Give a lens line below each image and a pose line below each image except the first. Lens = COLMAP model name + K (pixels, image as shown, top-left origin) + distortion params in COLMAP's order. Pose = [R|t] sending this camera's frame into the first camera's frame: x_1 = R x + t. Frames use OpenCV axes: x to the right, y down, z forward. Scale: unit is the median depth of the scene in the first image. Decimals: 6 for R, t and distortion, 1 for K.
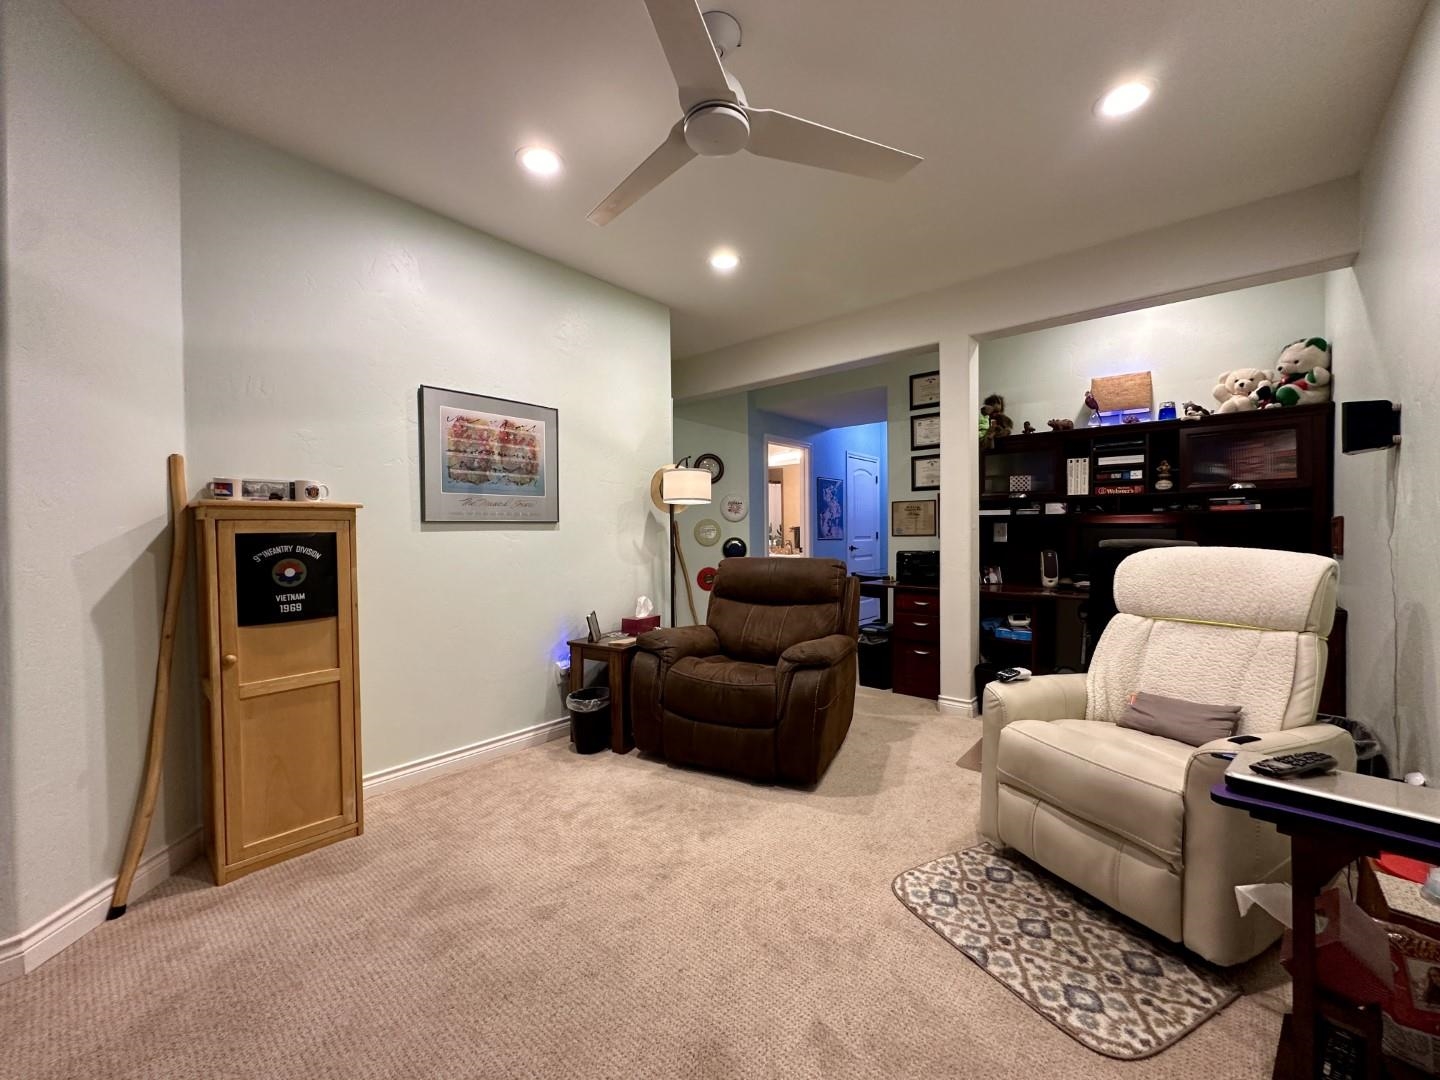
lens RADIAL K [[576.3, 0, 720.0], [0, 576.3, 540.0], [0, 0, 1]] dist [-0.002009, 0.000104]
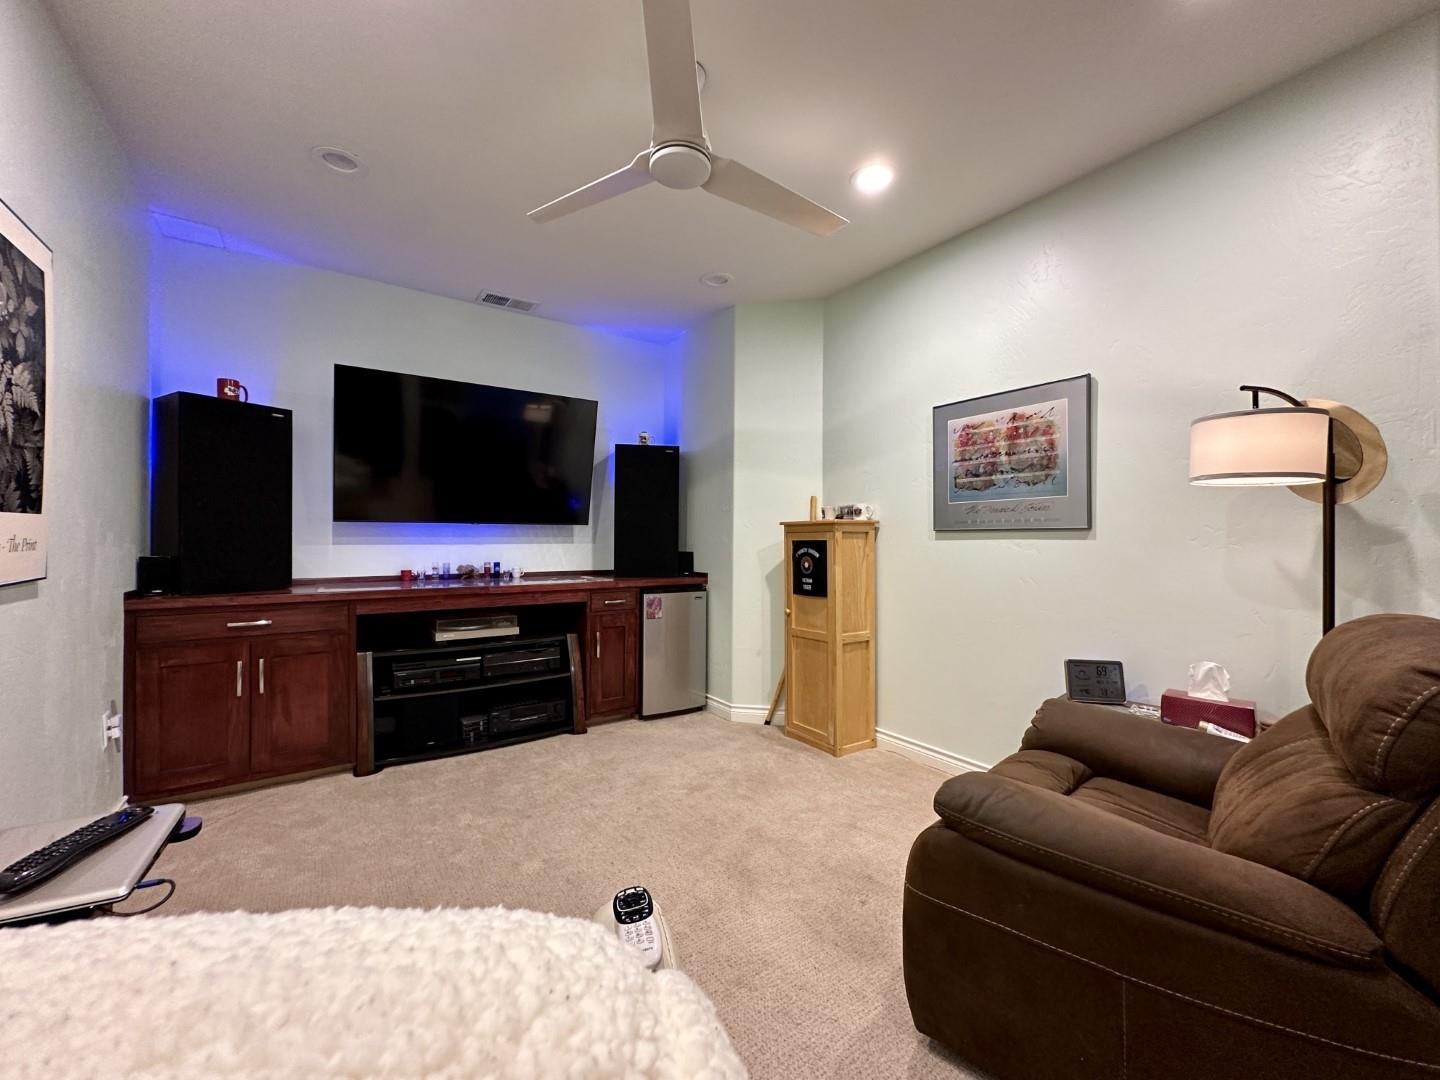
lens RADIAL K [[584.0, 0, 720.0], [0, 584.0, 540.0], [0, 0, 1]] dist [-0.000578, -0.000099]
pose [[-0.257484, 0.004836, -0.966271, 0.626985], [-0.017765, 0.999795, 0.009738, -0.017165], [0.966119, 0.019673, -0.257345, 0.835985]]
